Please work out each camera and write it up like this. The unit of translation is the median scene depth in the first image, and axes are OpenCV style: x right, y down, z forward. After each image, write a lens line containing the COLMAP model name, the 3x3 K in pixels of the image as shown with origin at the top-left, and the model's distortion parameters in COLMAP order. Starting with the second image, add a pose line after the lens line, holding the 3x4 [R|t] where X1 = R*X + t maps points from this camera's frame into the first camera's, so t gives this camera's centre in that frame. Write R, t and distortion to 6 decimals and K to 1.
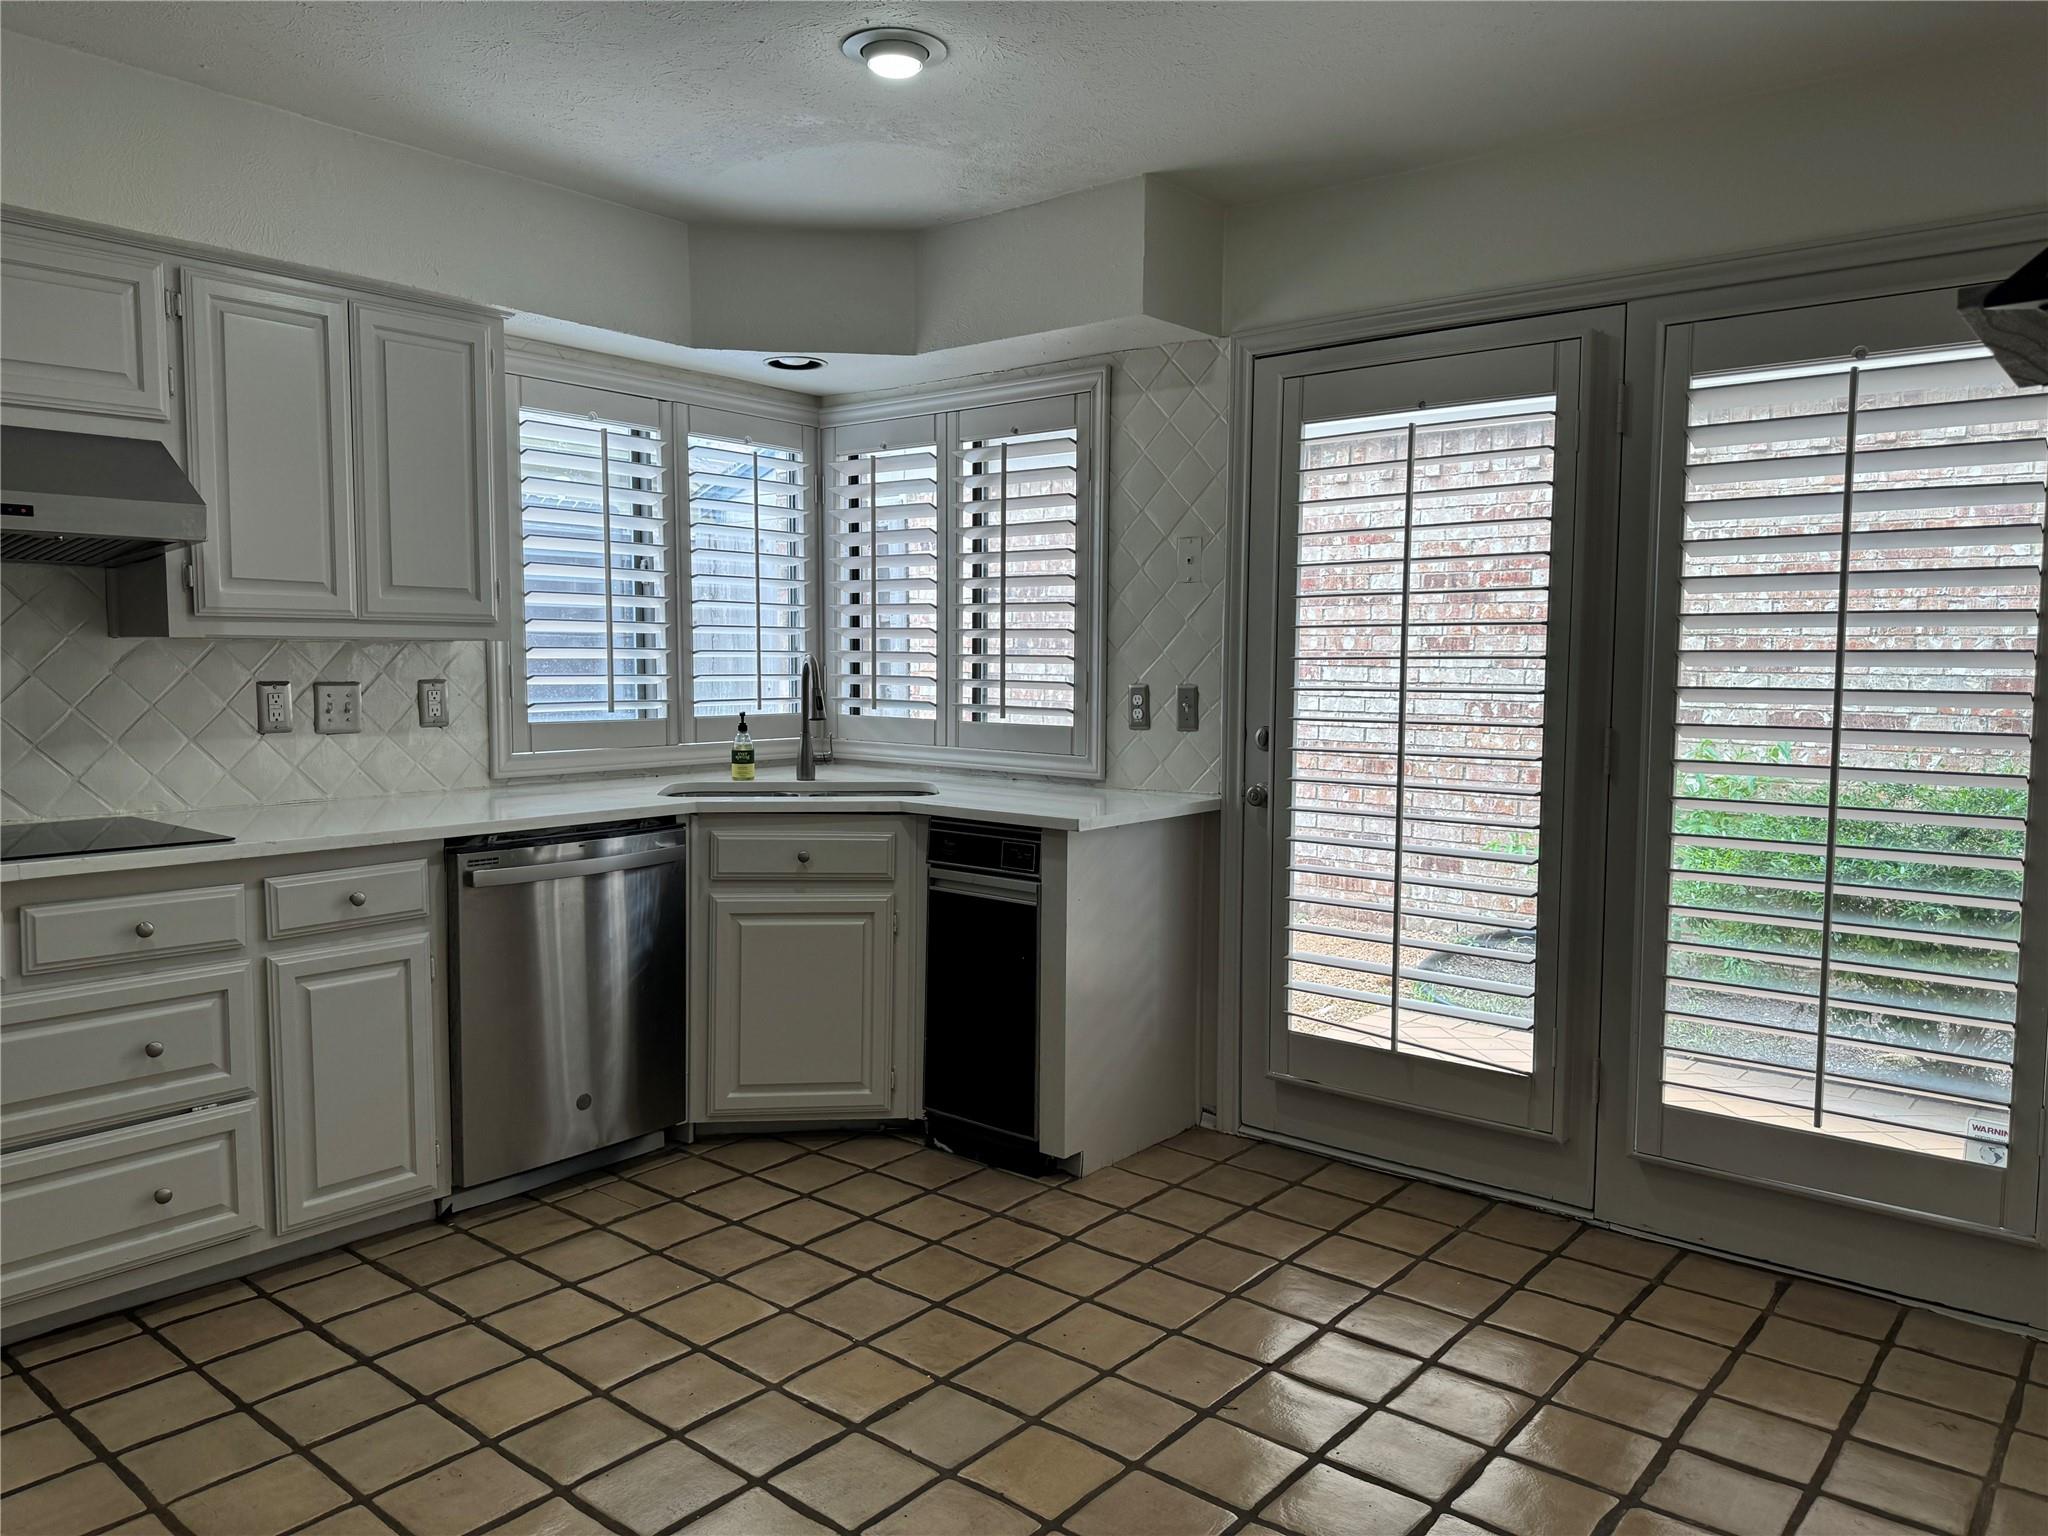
lens RADIAL K [[1426.1, 0, 1023.5], [0, 1426.1, 782.4], [0, 0, 1]] dist [0.001735, -0.001115]
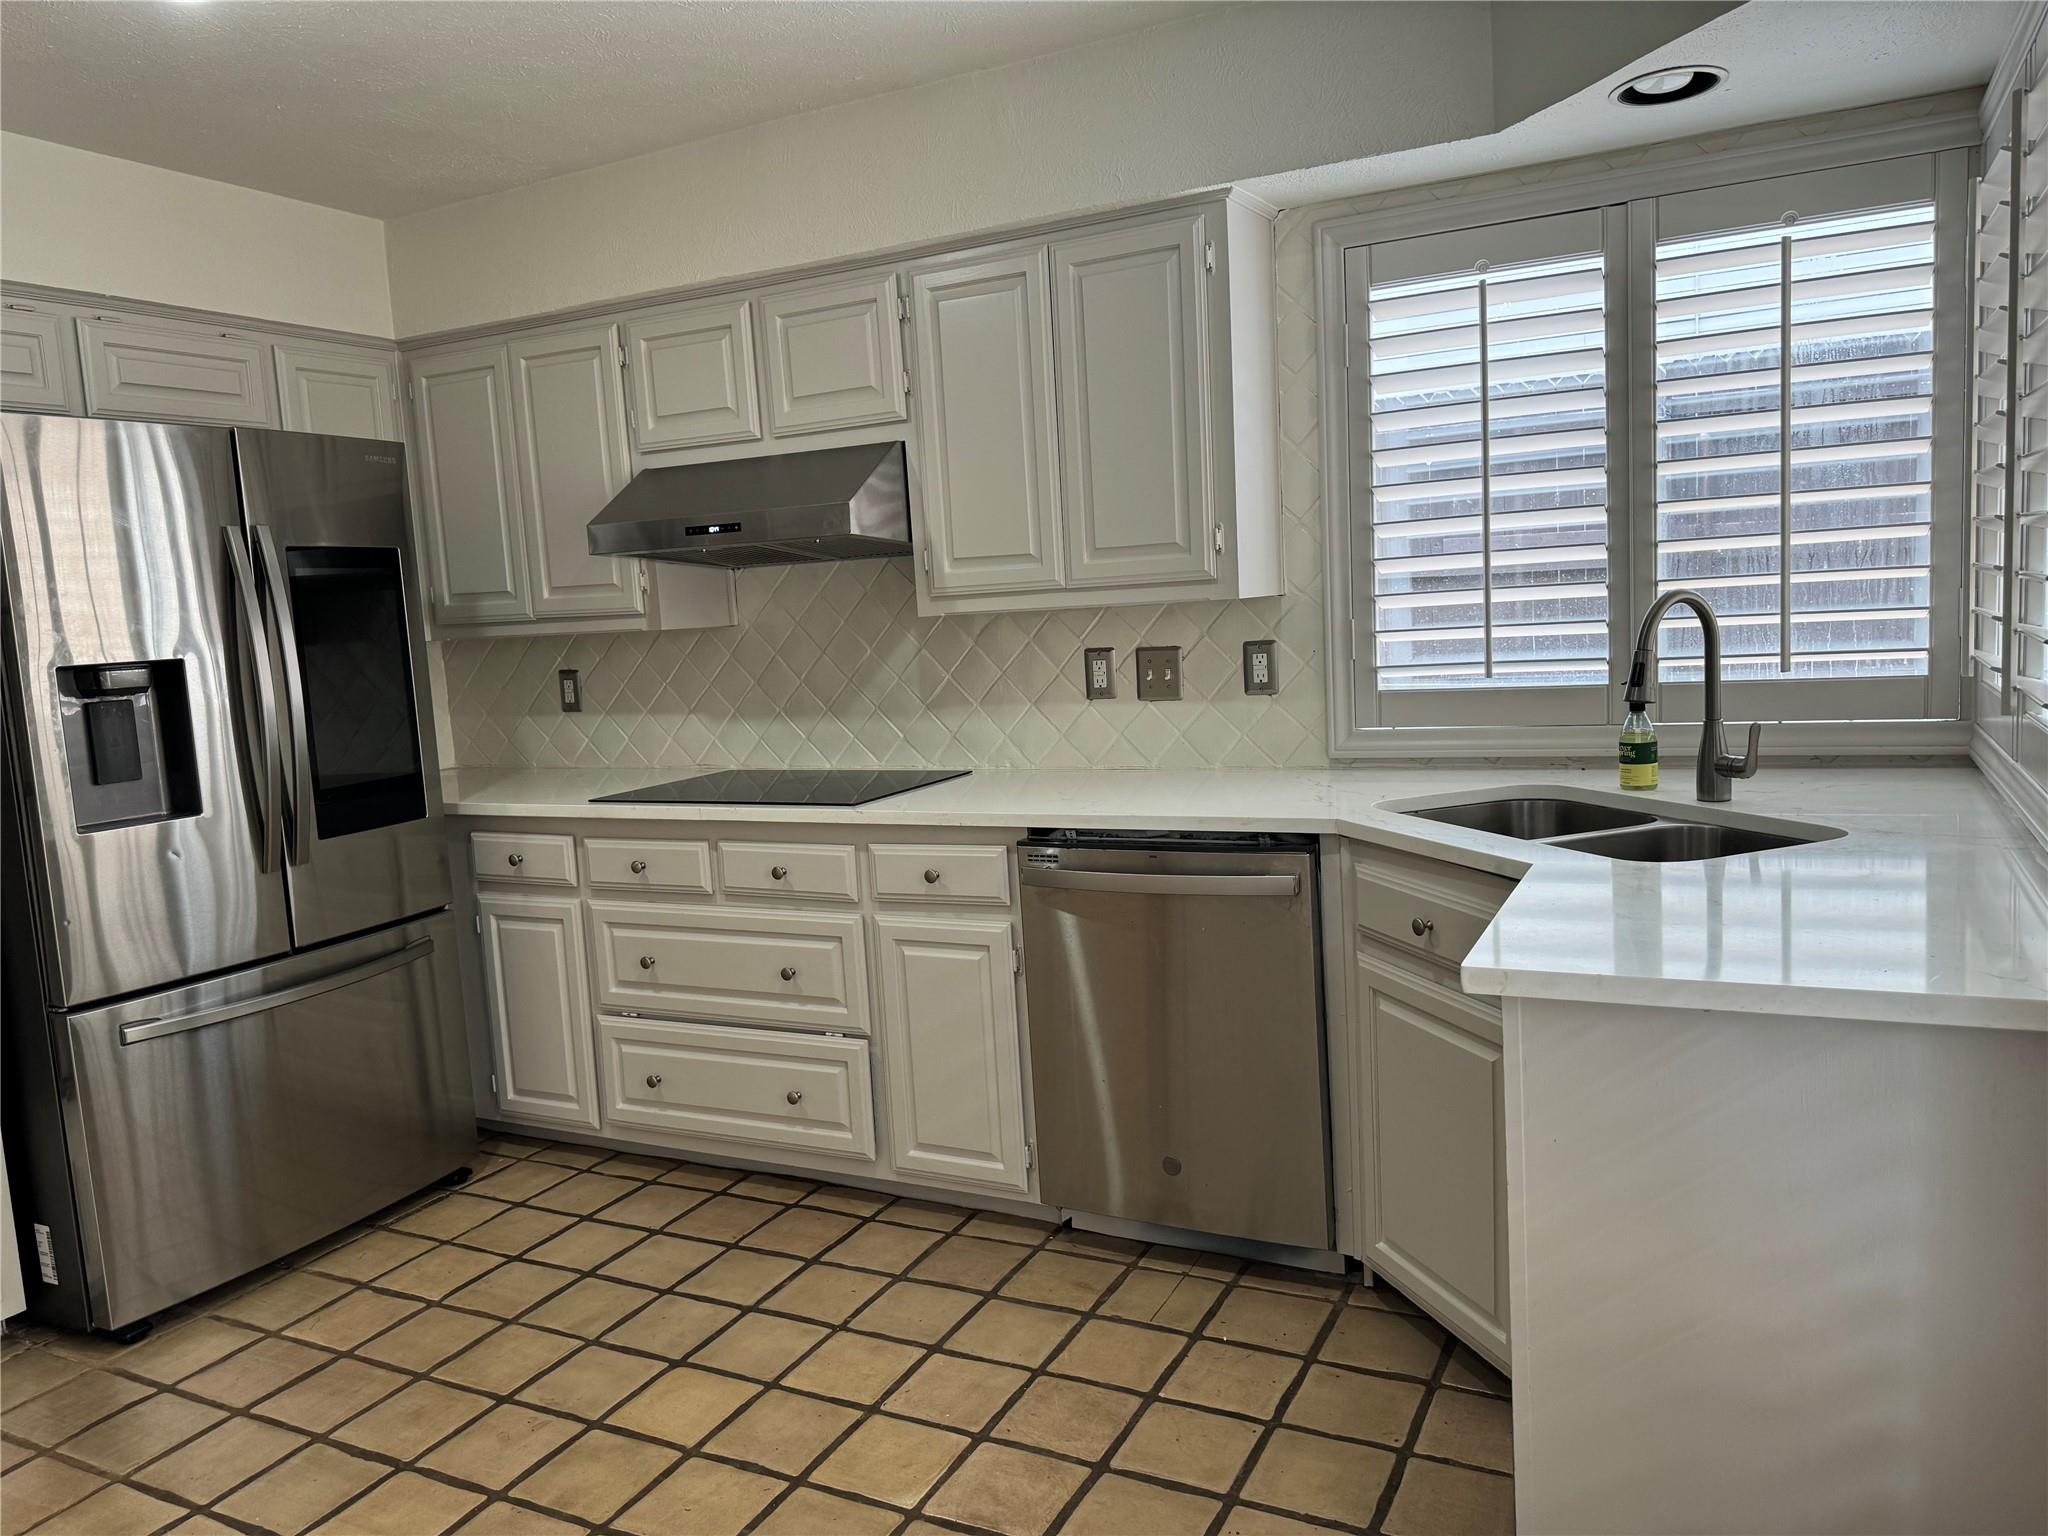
lens RADIAL K [[1439.8, 0, 1024.0], [0, 1439.8, 768.0], [0, 0, 1]] dist [0.175148, -0.303249]
pose [[0.213750, 0.094458, -0.972311, 0.513259], [-0.025827, 0.995513, 0.091034, -0.085713], [0.976547, 0.005653, 0.215230, 0.803267]]
